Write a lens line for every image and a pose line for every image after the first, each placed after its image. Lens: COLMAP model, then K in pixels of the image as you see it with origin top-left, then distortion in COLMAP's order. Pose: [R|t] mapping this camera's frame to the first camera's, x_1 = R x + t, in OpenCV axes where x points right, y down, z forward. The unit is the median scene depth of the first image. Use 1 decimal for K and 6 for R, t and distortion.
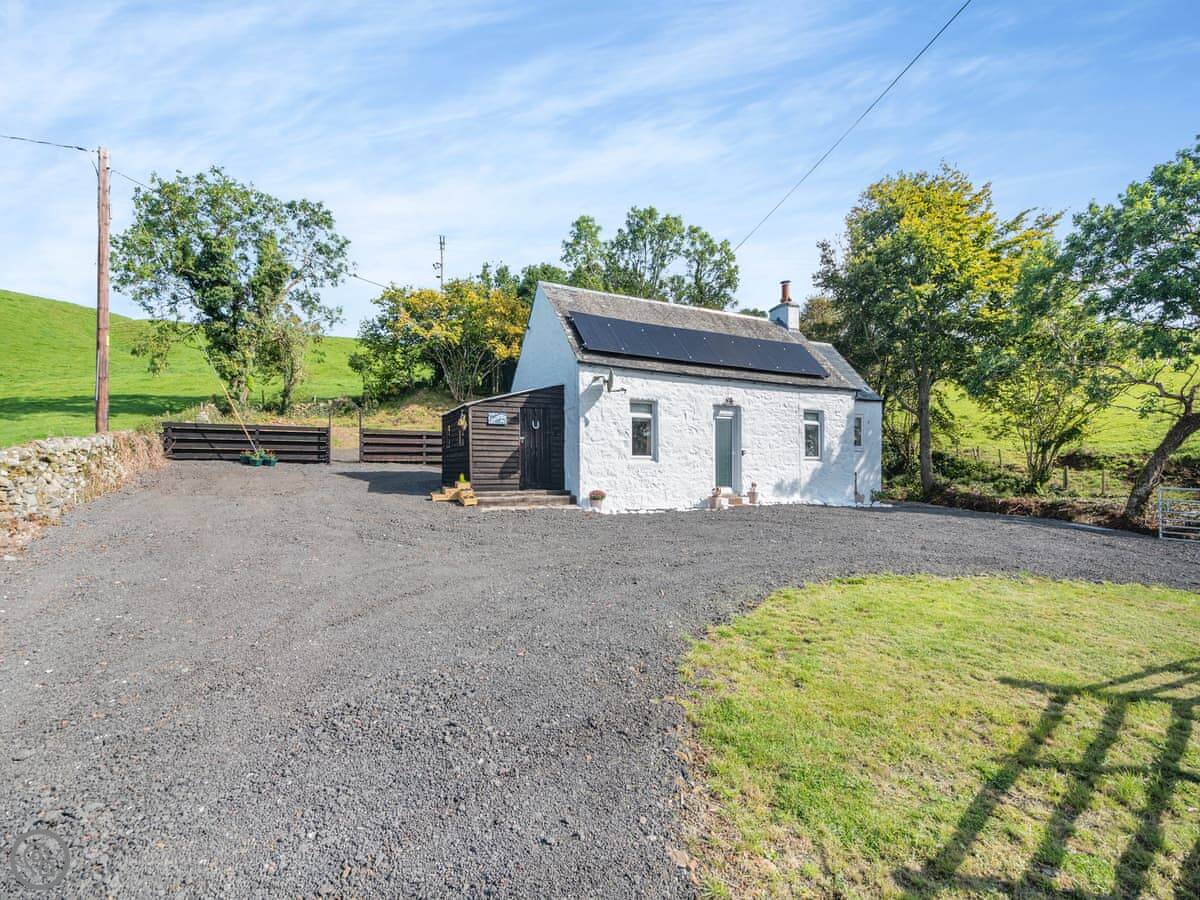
lens RADIAL K [[518.9, 0, 578.5], [0, 518.9, 462.7], [0, 0, 1]] dist [0.019179, -0.000498]
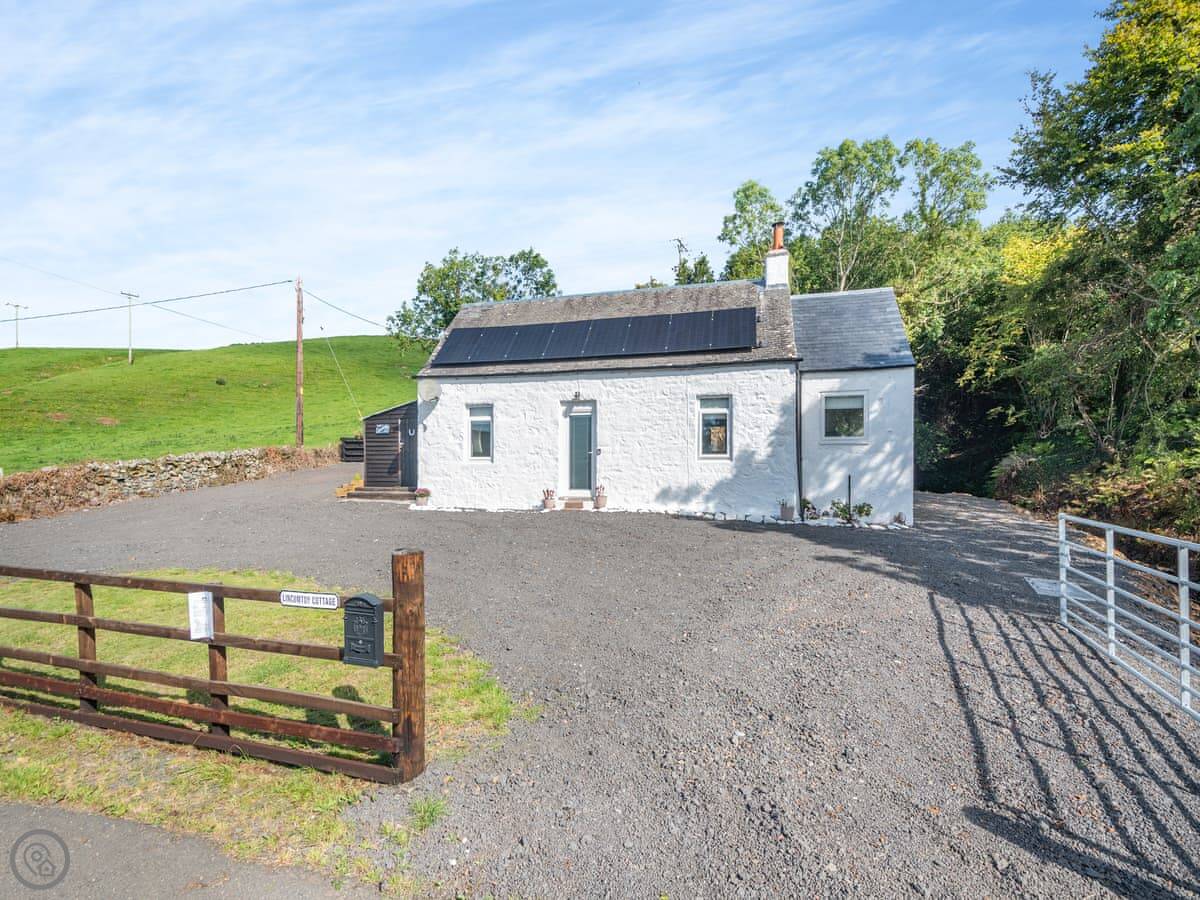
lens RADIAL K [[518.9, 0, 578.5], [0, 518.9, 462.7], [0, 0, 1]] dist [0.019179, -0.000498]
pose [[0.769028, -0.003859, -0.639204, 0.865518], [0.009188, 0.999945, 0.005017, -0.004916], [0.639149, -0.009731, 0.769021, 0.292070]]
